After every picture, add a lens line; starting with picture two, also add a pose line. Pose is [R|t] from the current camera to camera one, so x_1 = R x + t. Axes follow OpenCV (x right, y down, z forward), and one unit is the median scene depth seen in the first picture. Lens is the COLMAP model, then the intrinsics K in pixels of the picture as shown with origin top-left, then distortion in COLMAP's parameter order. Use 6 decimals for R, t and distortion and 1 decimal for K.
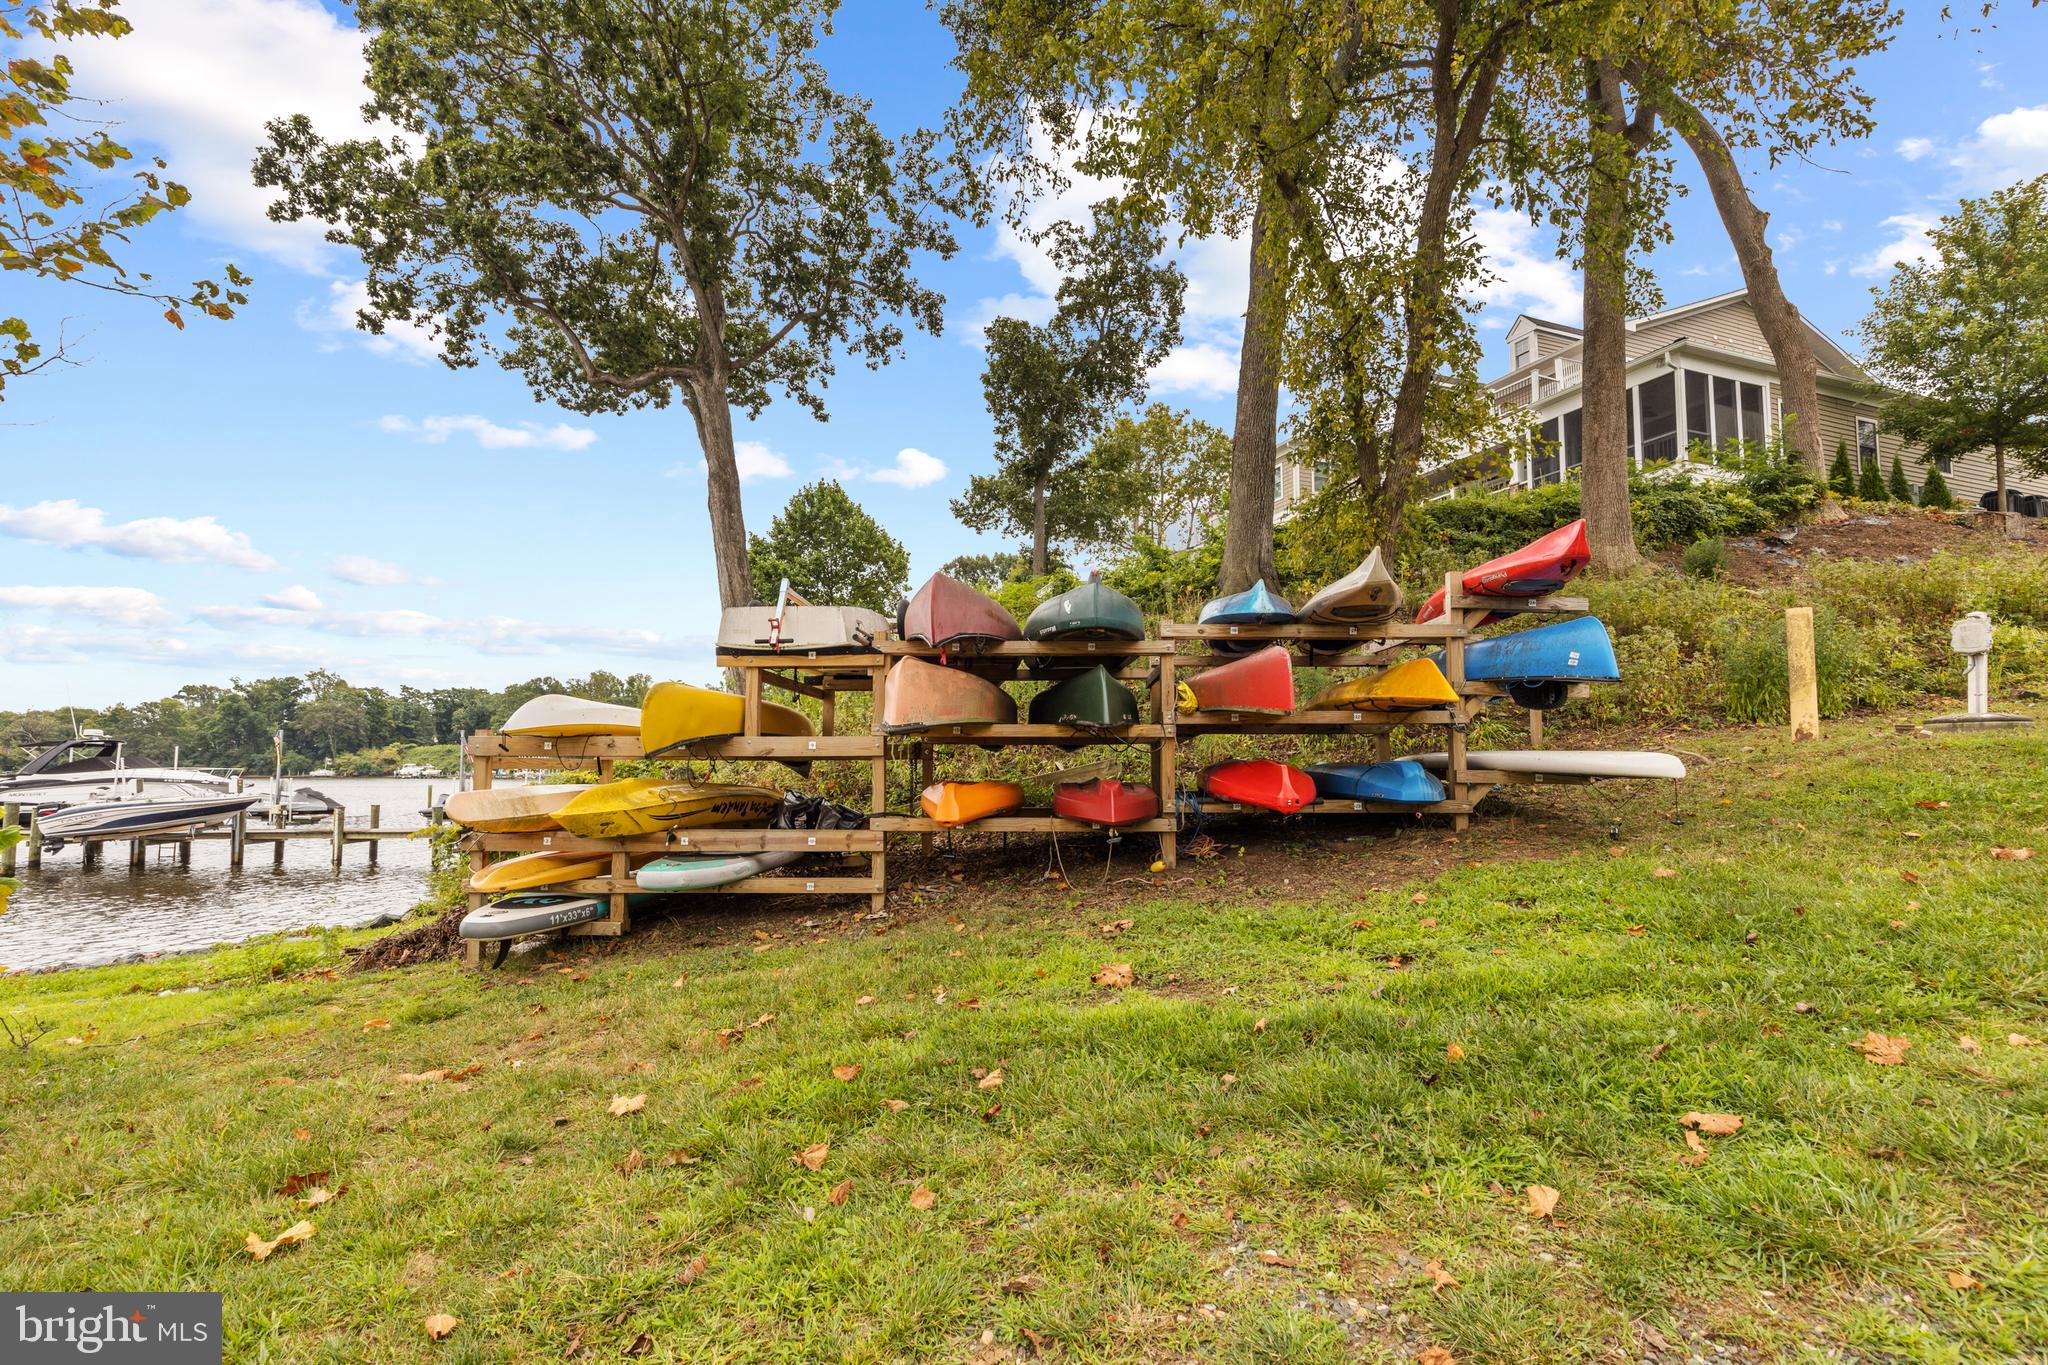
lens RADIAL K [[944.6, 0, 1022.7], [0, 944.6, 723.4], [0, 0, 1]] dist [0.001786, 0.000593]
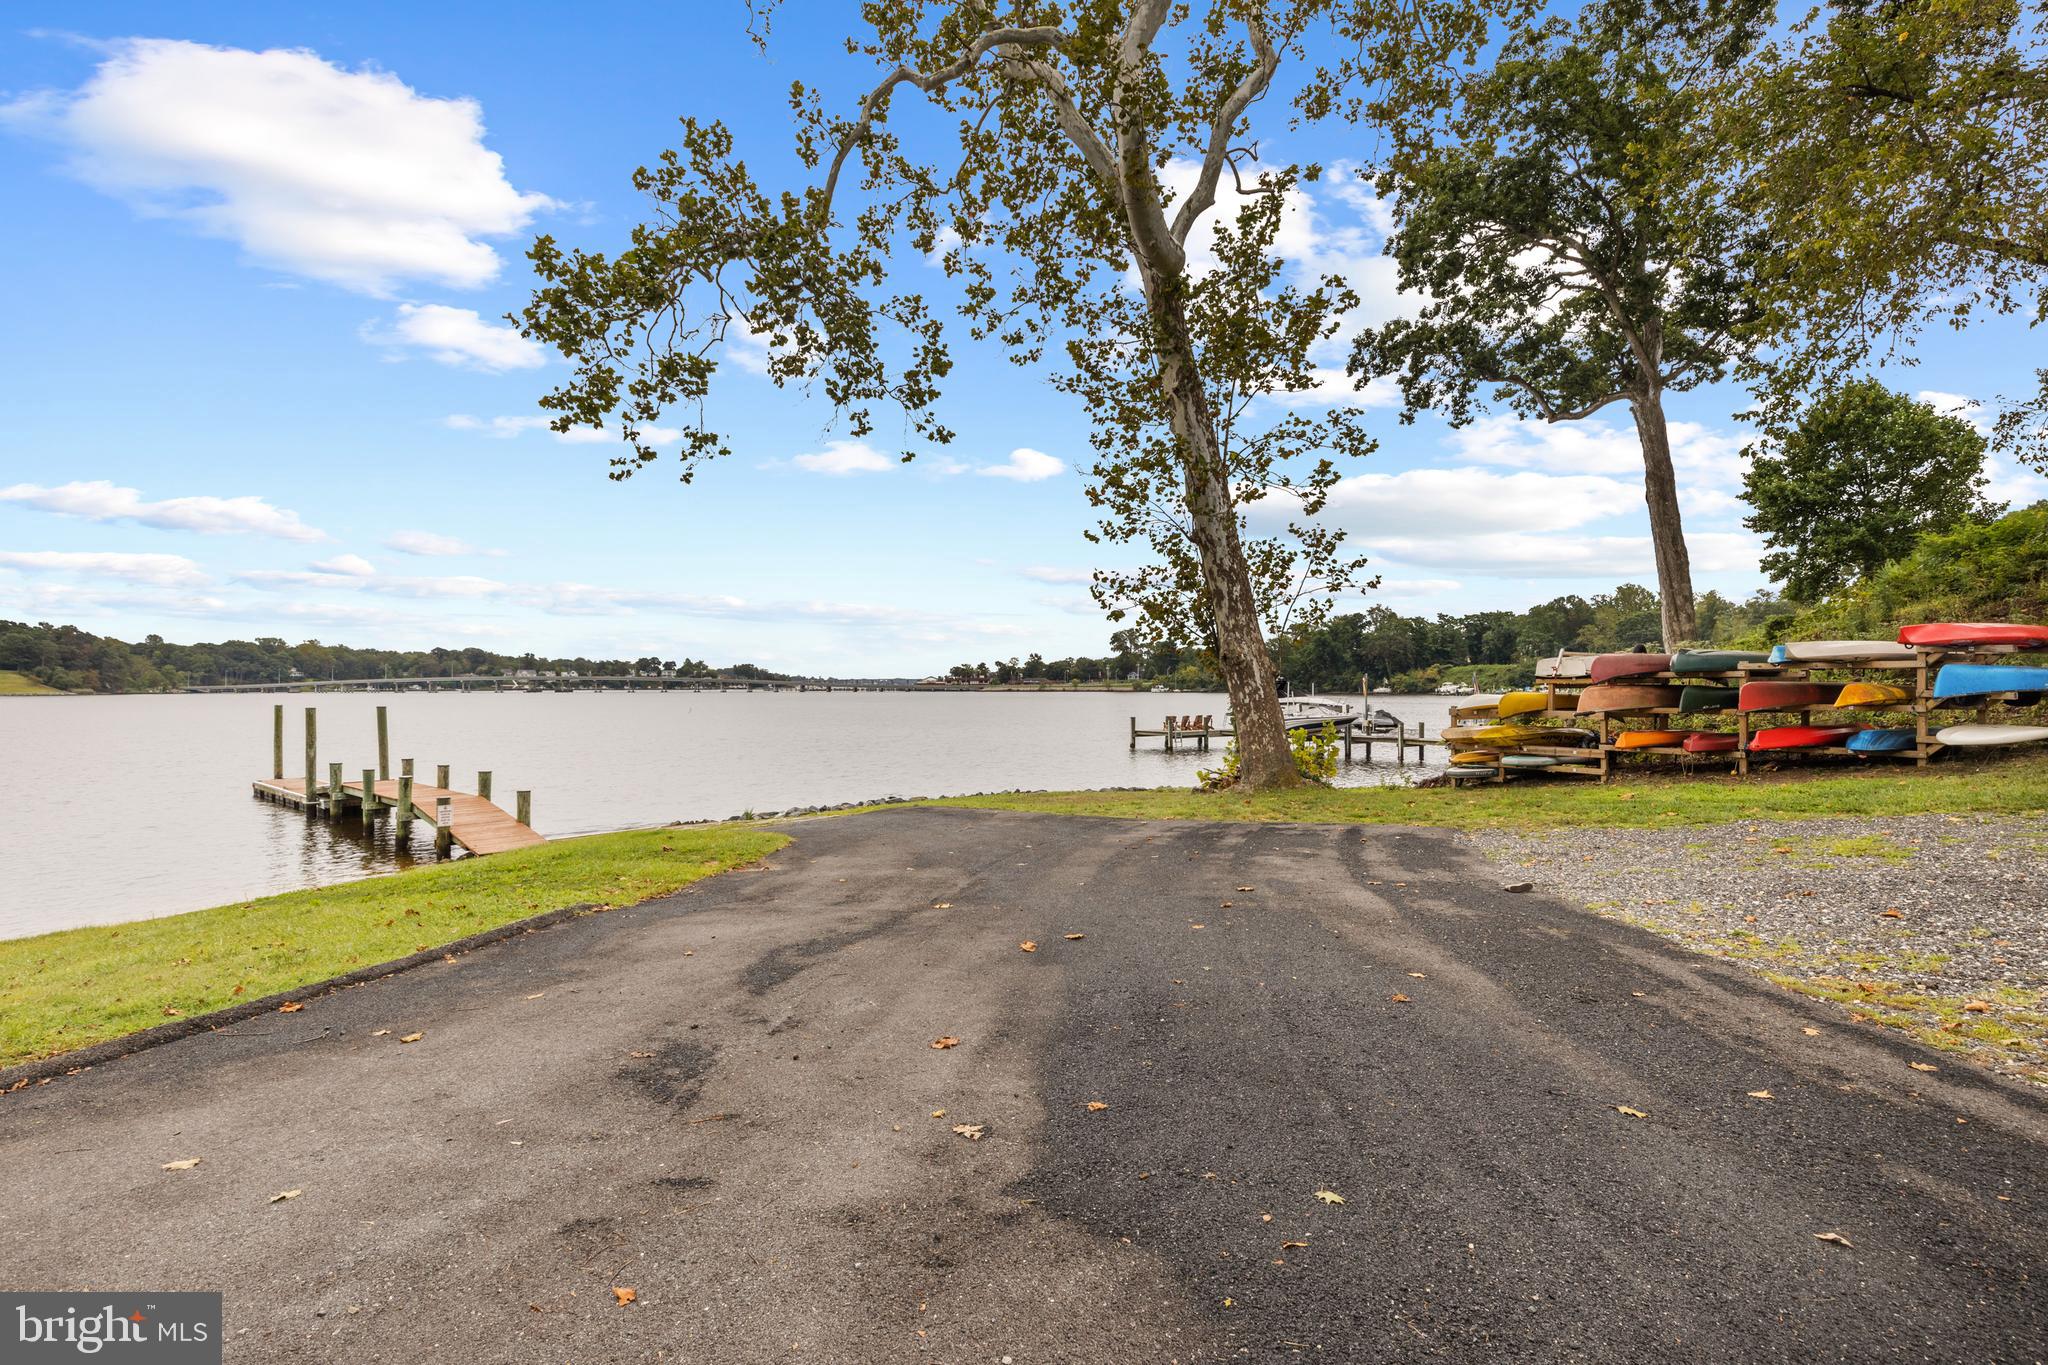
lens RADIAL K [[916.5, 0, 1028.3], [0, 916.5, 669.1], [0, 0, 1]] dist [0.002811, -0.000064]
pose [[0.536765, -0.016062, -0.843579, 0.234215], [0.041369, 0.999117, 0.007300, -0.038714], [0.842717, -0.038816, 0.536956, -0.339330]]
